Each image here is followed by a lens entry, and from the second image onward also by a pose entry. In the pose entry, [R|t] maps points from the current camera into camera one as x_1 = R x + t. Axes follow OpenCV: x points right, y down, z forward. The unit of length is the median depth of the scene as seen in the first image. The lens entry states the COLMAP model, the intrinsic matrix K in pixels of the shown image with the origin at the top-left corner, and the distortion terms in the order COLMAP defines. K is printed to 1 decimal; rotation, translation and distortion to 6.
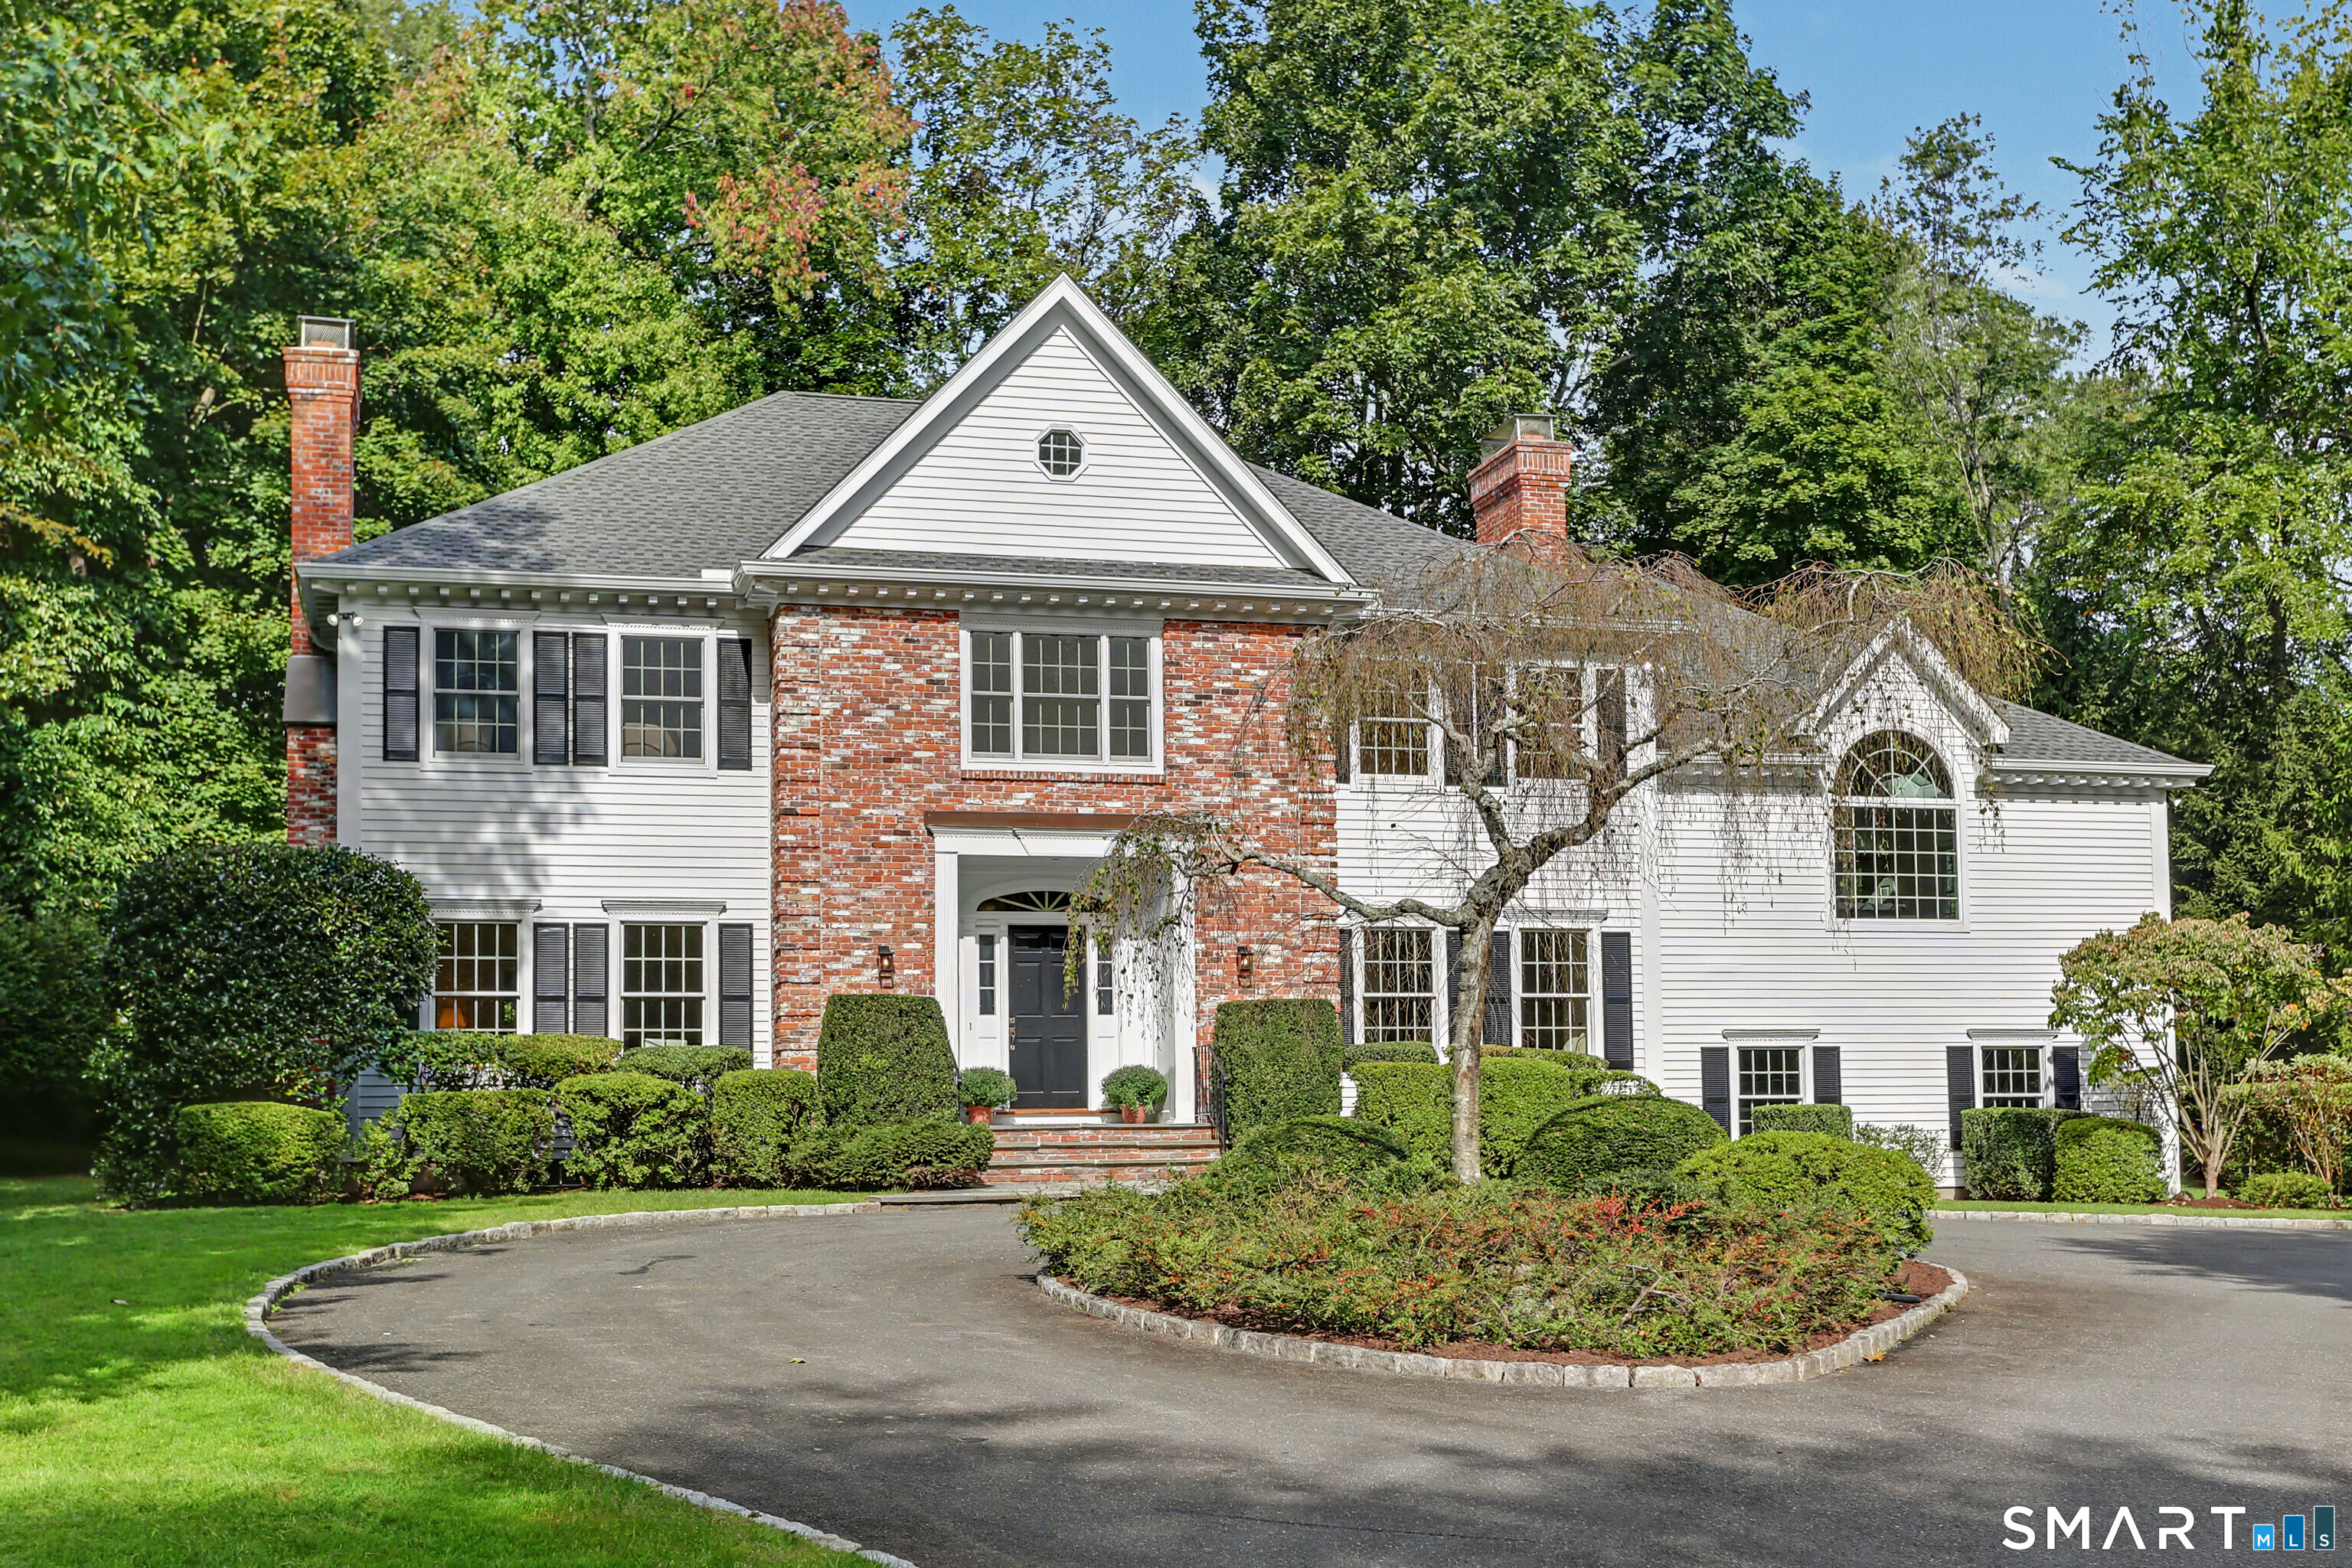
lens RADIAL K [[2708.0, 0, 1176.0], [0, 2708.0, 784.0], [0, 0, 1]] dist [0.084725, -0.007258]
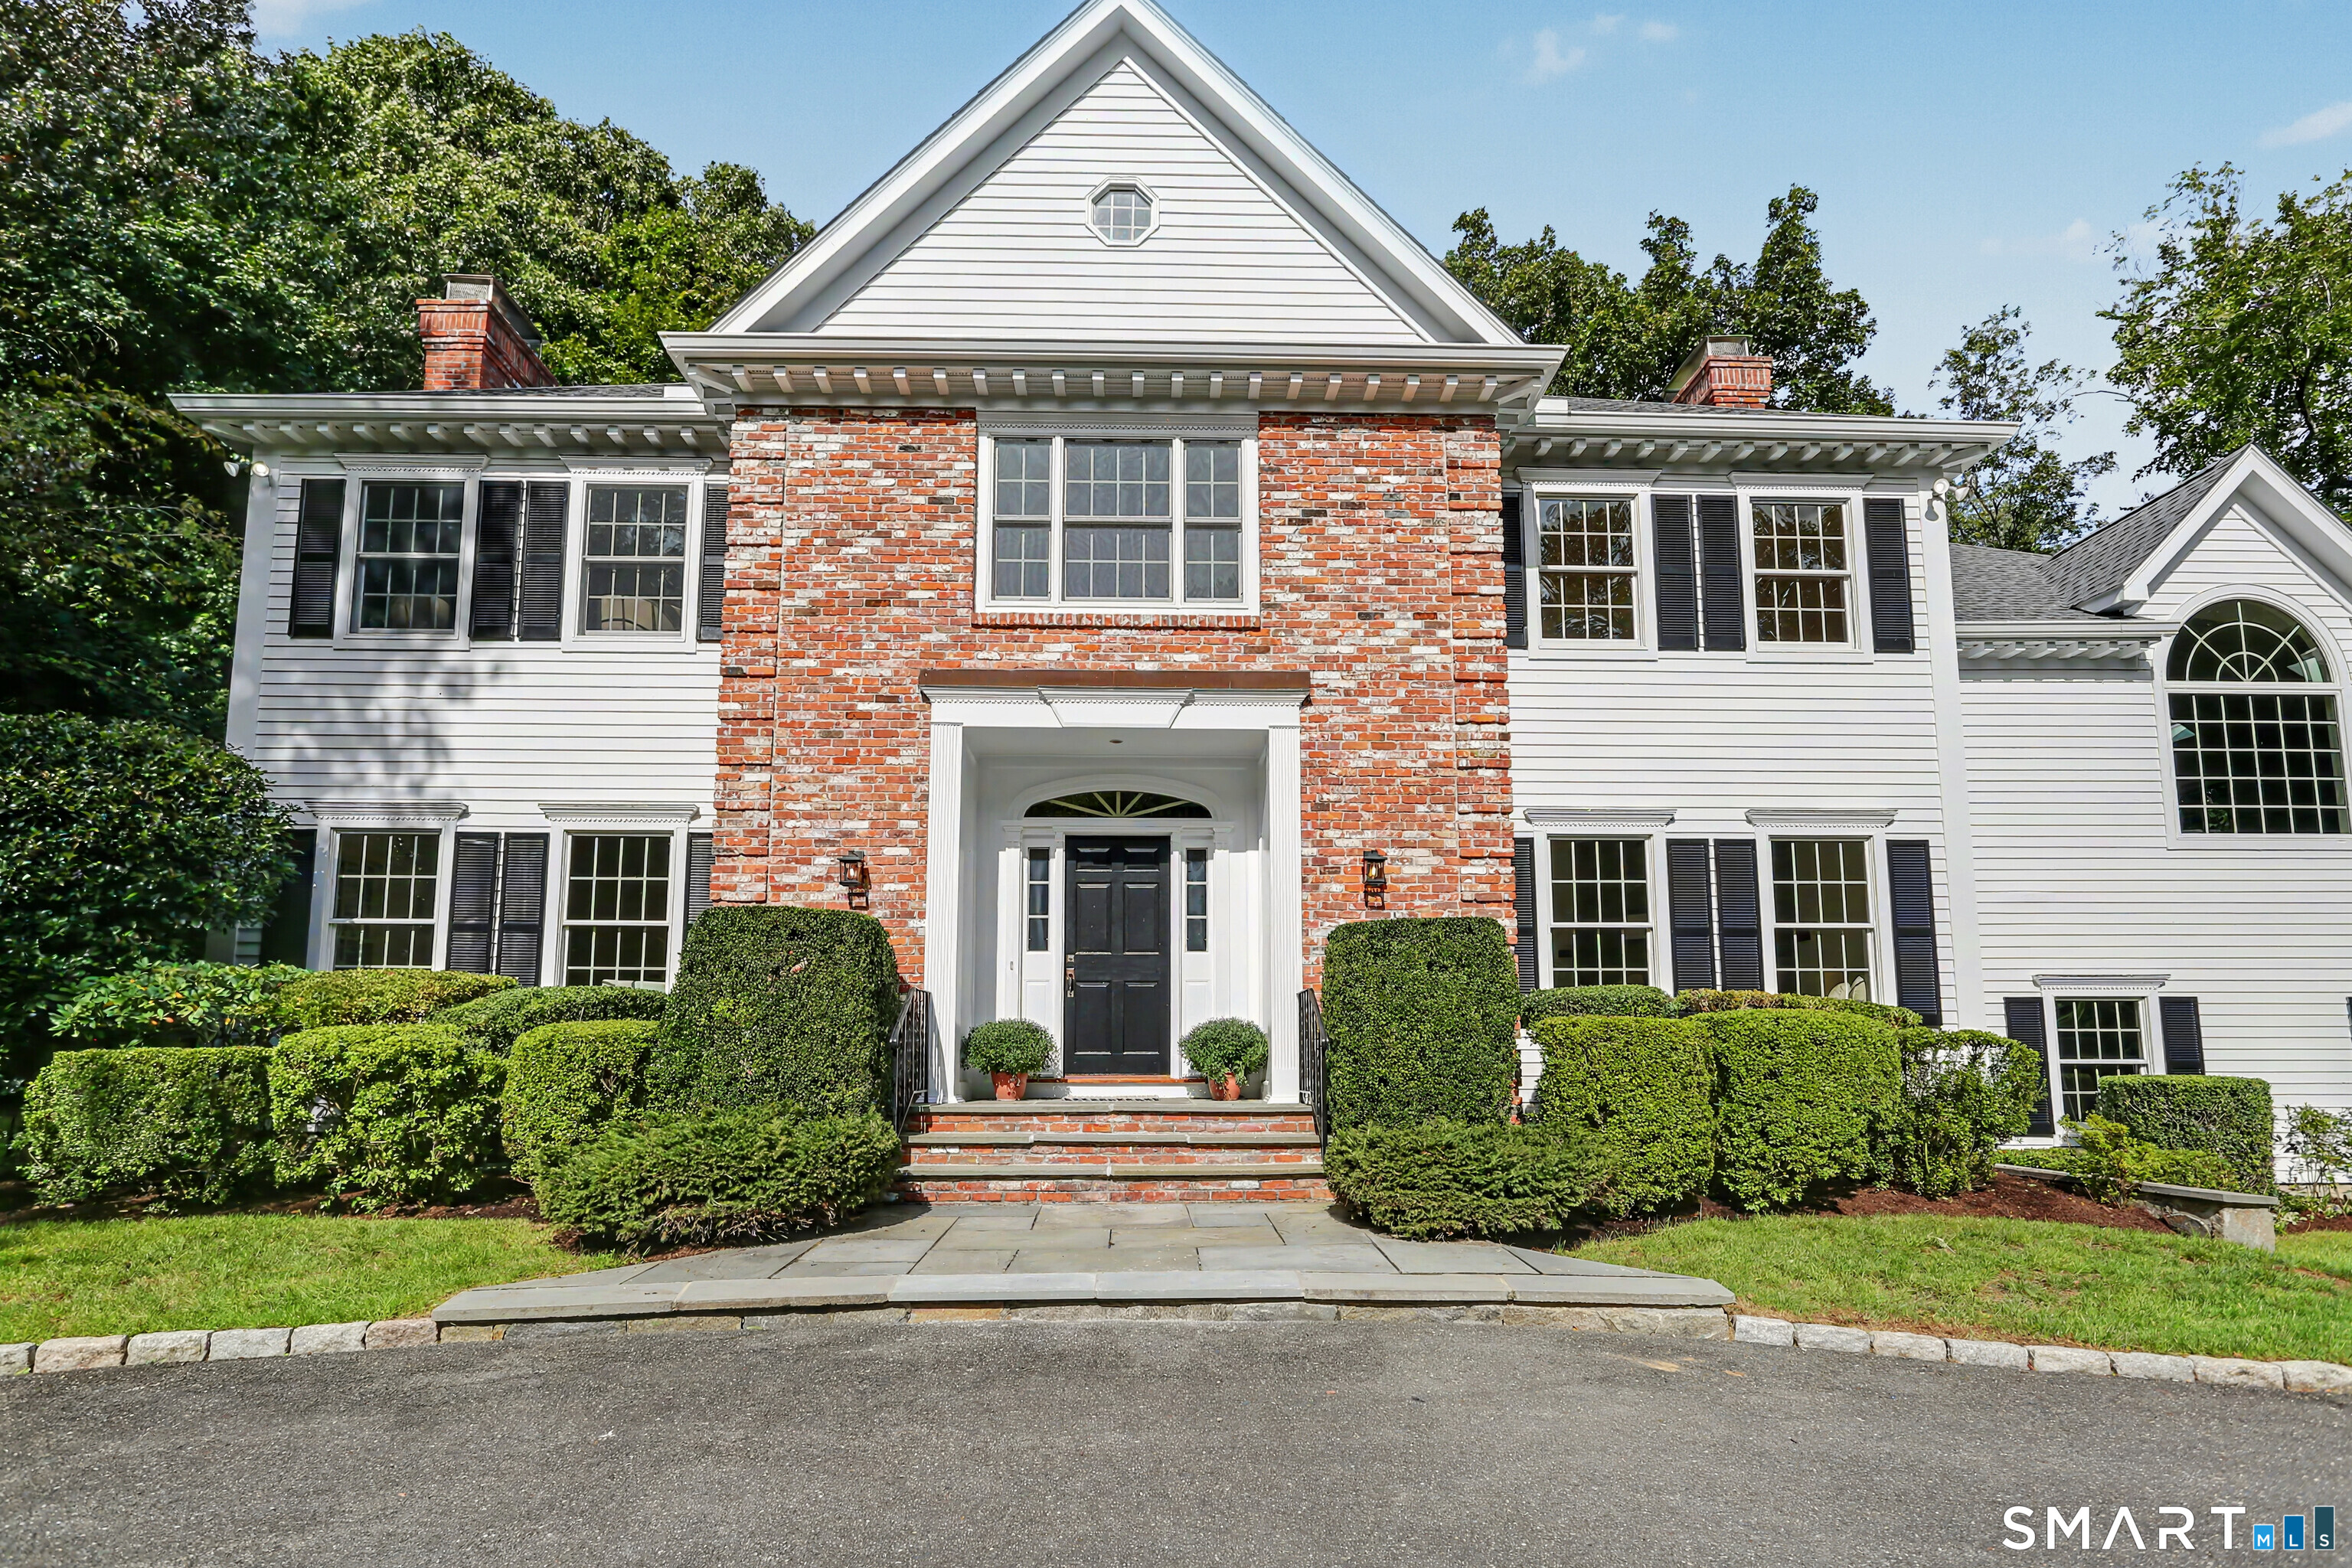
lens RADIAL K [[1165.9, 0, 1180.1], [0, 1165.9, 906.0], [0, 0, 1]] dist [-0.027519, 0.024455]
pose [[0.972158, -0.015492, -0.233813, 0.046817], [0.017989, 0.999802, 0.008552, 0.070703], [0.233634, -0.012520, 0.972244, 0.693804]]
